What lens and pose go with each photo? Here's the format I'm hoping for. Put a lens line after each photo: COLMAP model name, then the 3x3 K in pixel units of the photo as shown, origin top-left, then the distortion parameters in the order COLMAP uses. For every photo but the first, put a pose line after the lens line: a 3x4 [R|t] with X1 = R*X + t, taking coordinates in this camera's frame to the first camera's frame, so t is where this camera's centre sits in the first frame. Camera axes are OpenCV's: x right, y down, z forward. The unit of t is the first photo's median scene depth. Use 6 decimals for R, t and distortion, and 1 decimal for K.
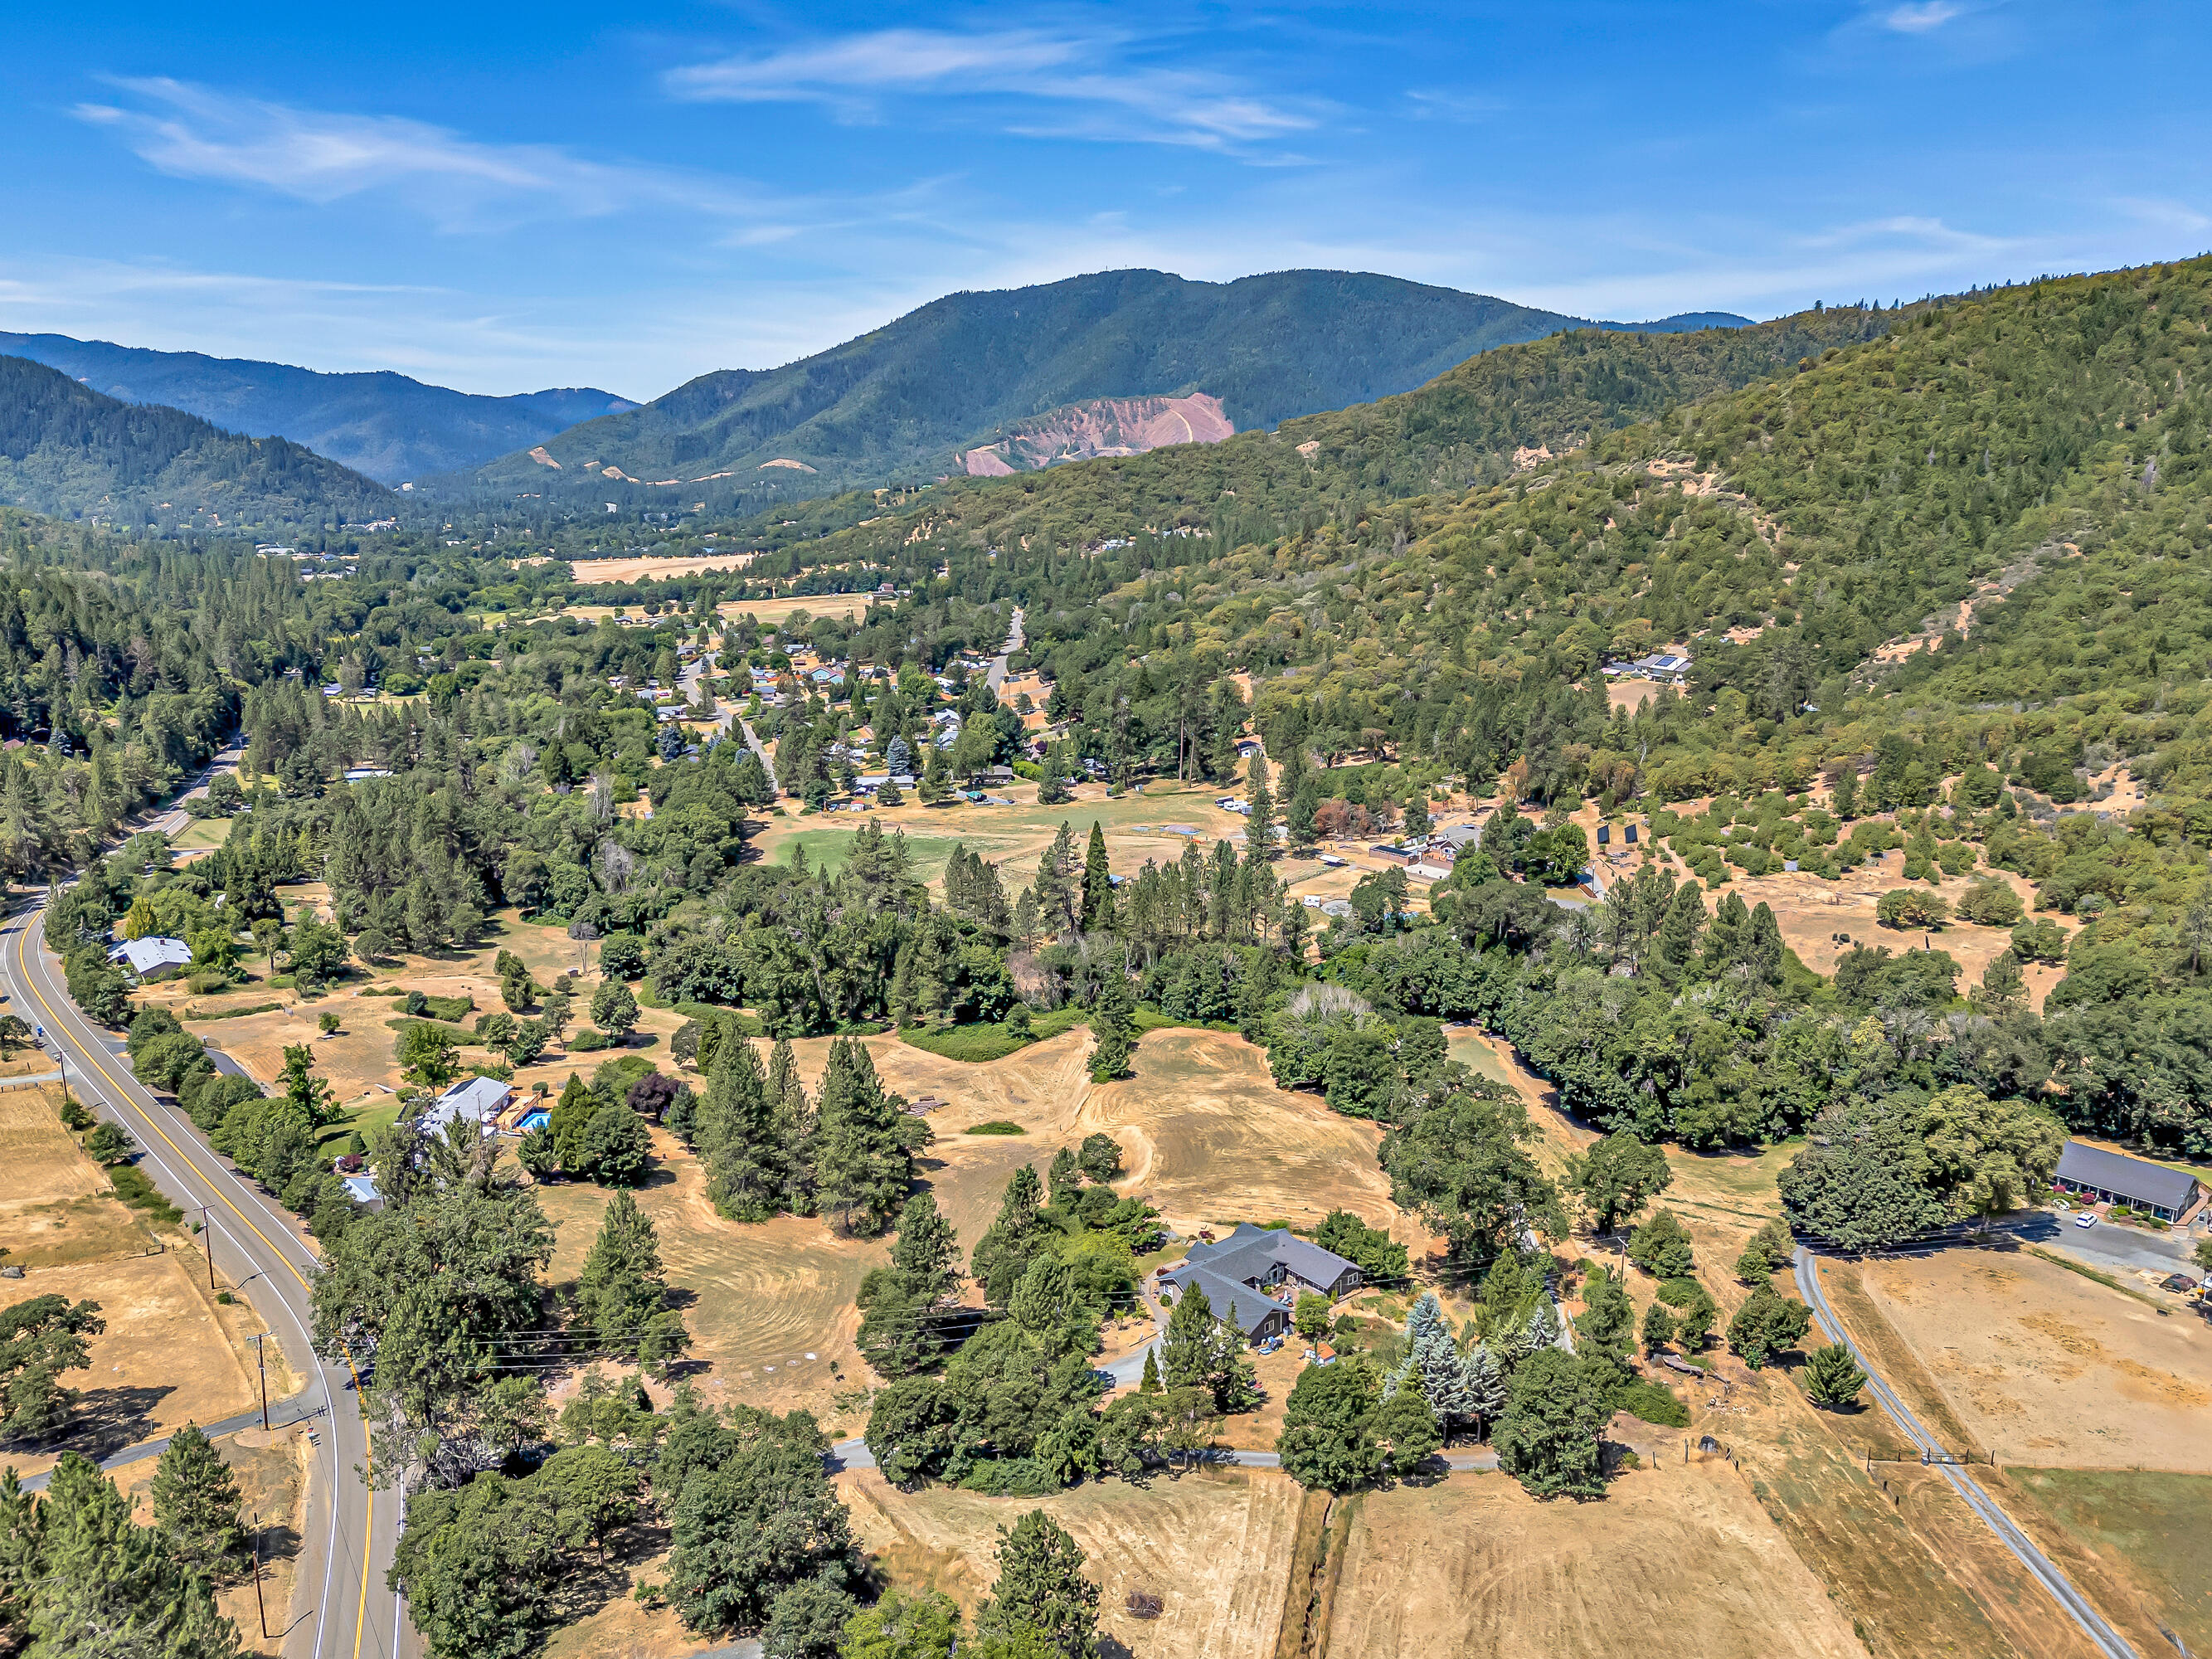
lens RADIAL K [[1652.4, 0, 1107.5], [0, 1652.4, 821.5], [0, 0, 1]] dist [0.082894, -0.093068]
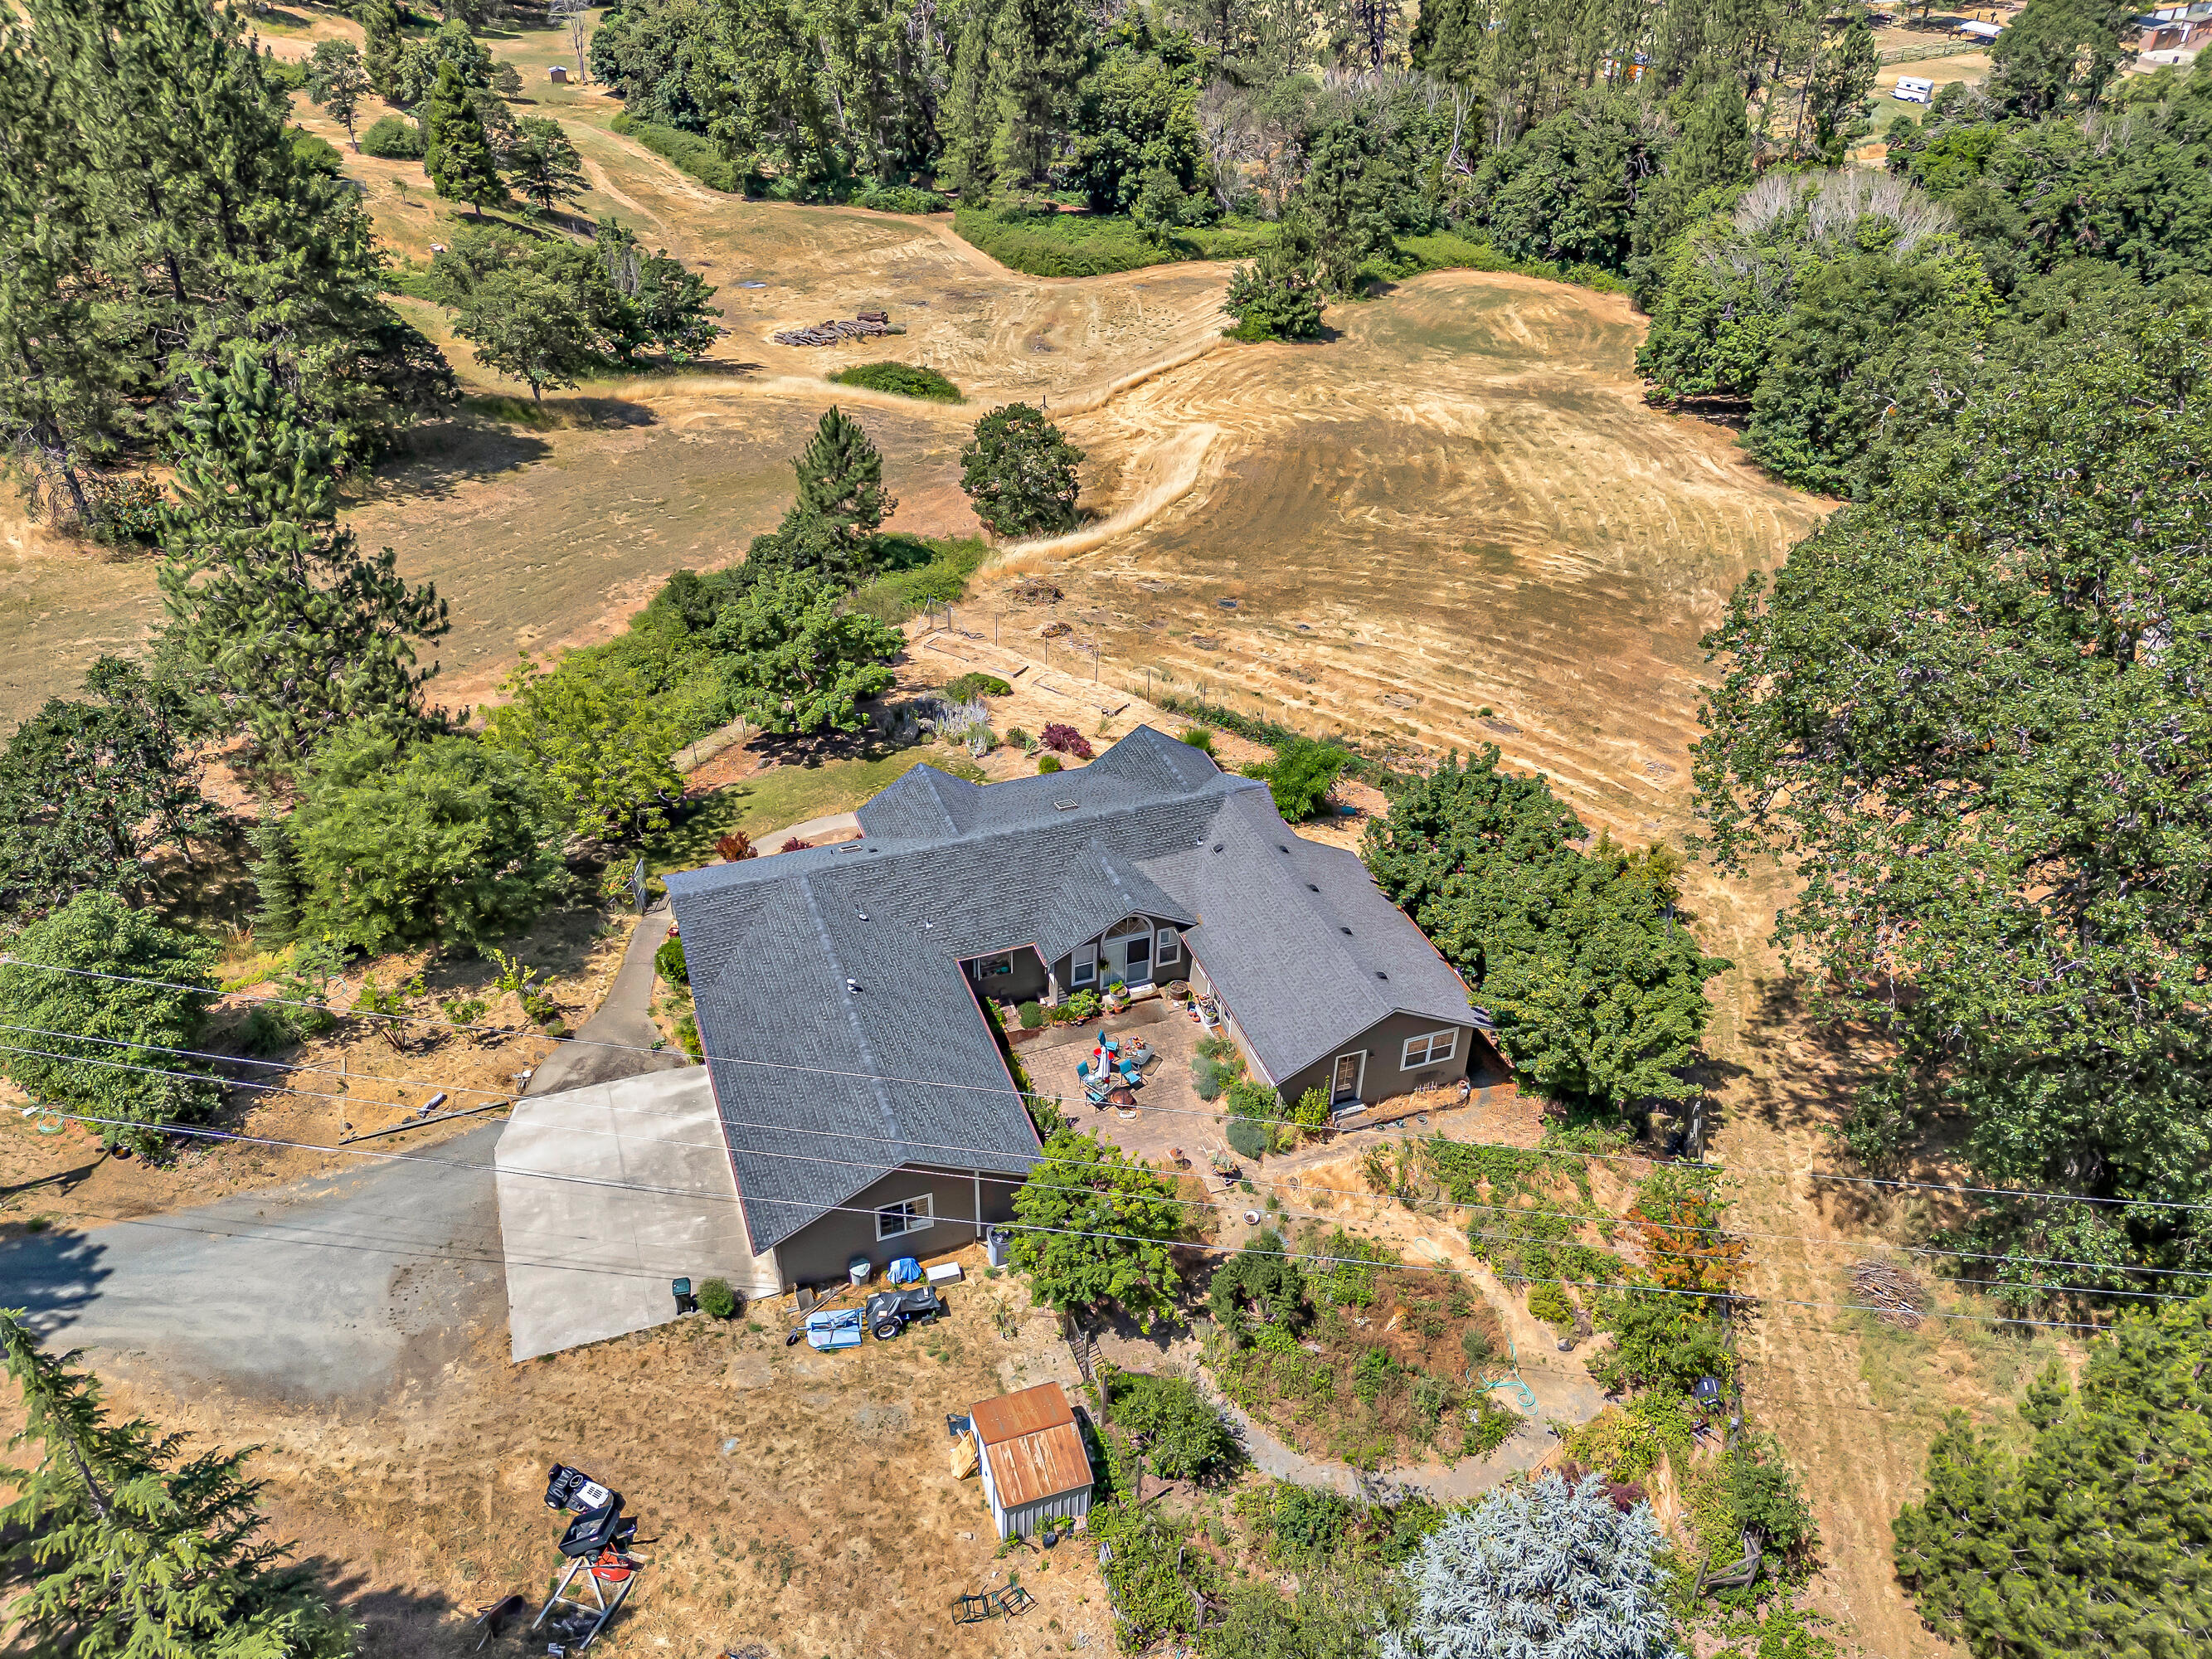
lens RADIAL K [[1652.4, 0, 1107.5], [0, 1652.4, 821.5], [0, 0, 1]] dist [0.082894, -0.093068]
pose [[0.937397, 0.213542, -0.275111, 0.044330], [-0.098078, 0.919852, 0.379807, 0.043394], [0.334166, -0.329048, 0.883210, 0.214600]]
